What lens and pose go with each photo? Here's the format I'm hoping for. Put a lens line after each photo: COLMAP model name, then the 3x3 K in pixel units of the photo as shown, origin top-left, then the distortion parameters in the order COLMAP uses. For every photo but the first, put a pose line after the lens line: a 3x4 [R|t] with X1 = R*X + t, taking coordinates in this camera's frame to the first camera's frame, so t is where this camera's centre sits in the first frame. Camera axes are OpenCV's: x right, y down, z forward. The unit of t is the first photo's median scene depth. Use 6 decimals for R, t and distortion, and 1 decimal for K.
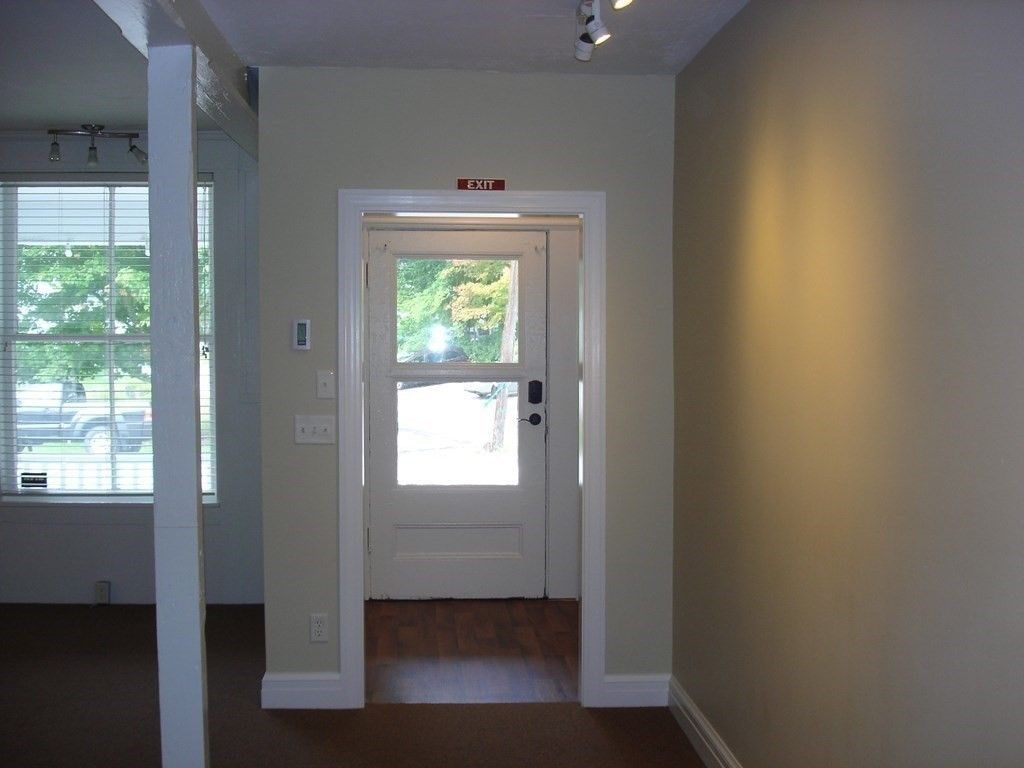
lens RADIAL K [[1161.0, 0, 507.1], [0, 1161.0, 387.8], [0, 0, 1]] dist [-0.078800, -0.014853]
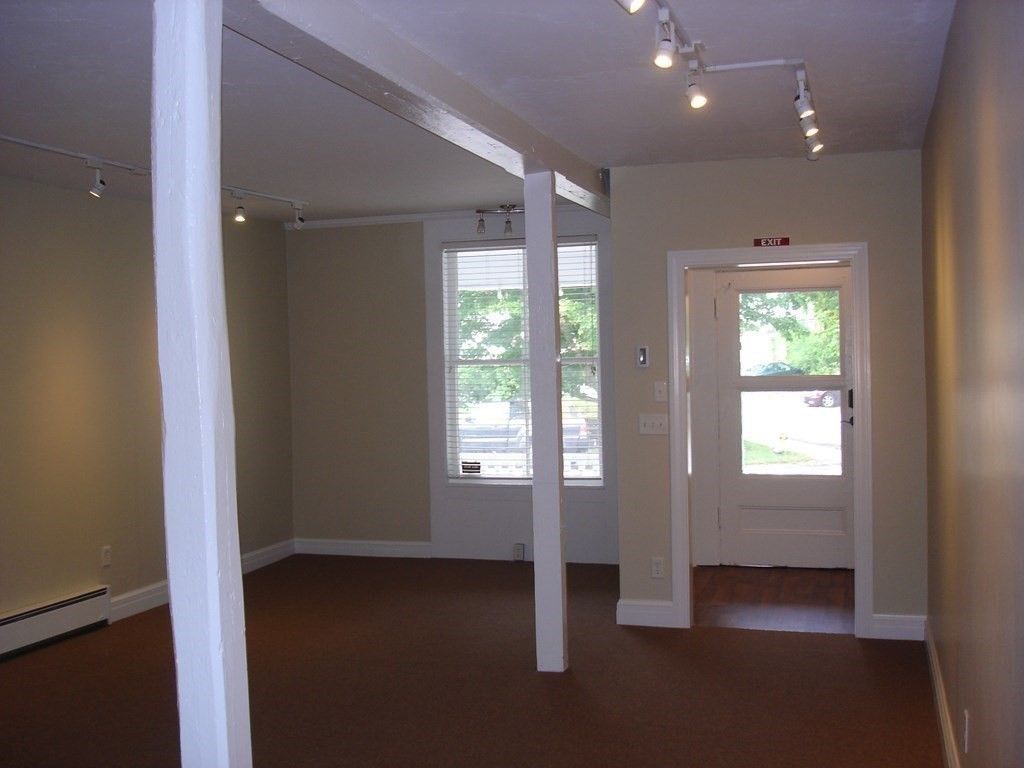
lens RADIAL K [[1161.0, 0, 507.1], [0, 1161.0, 387.8], [0, 0, 1]] dist [-0.078800, -0.014853]
pose [[0.928966, -0.013421, -0.369922, 0.136622], [0.007131, 0.999806, -0.018367, 0.012077], [0.370096, 0.014424, 0.928881, -0.263046]]
